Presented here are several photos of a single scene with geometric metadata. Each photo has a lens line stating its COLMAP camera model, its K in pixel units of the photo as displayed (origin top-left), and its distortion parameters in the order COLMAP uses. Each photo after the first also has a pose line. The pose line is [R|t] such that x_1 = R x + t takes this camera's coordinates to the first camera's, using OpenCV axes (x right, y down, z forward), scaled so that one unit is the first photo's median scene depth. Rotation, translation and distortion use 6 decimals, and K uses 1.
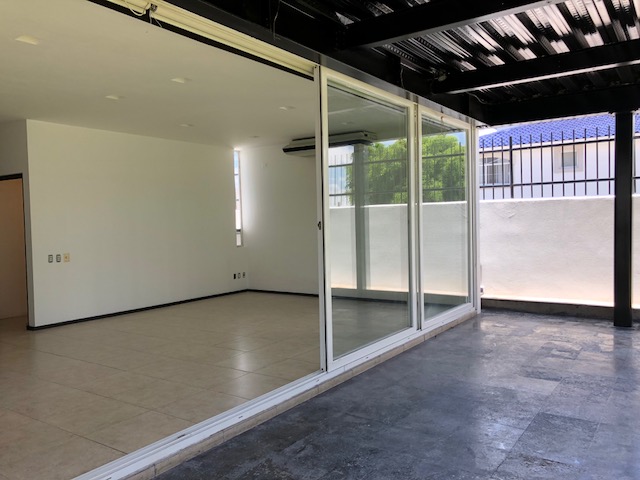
lens RADIAL K [[527.4, 0, 322.5], [0, 527.4, 238.0], [0, 0, 1]] dist [0.043620, -0.042176]
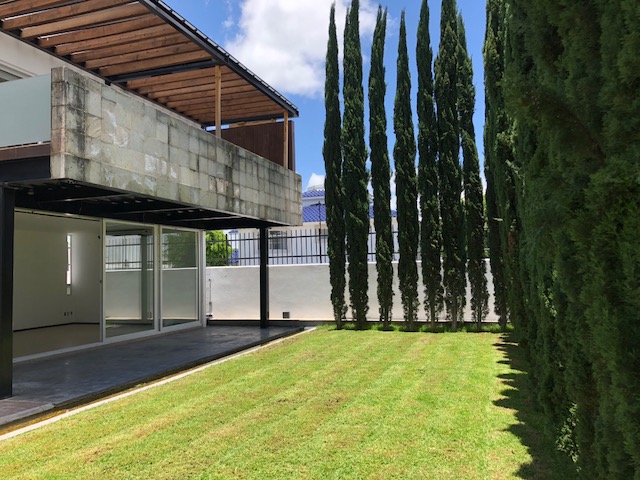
lens RADIAL K [[516.6, 0, 318.4], [0, 516.6, 239.2], [0, 0, 1]] dist [0.002975, 0.002848]
pose [[0.961831, 0.012017, 0.273381, 0.228392], [0.015726, 0.994957, -0.099064, 0.025370], [-0.273193, 0.099582, 0.956791, -1.175809]]
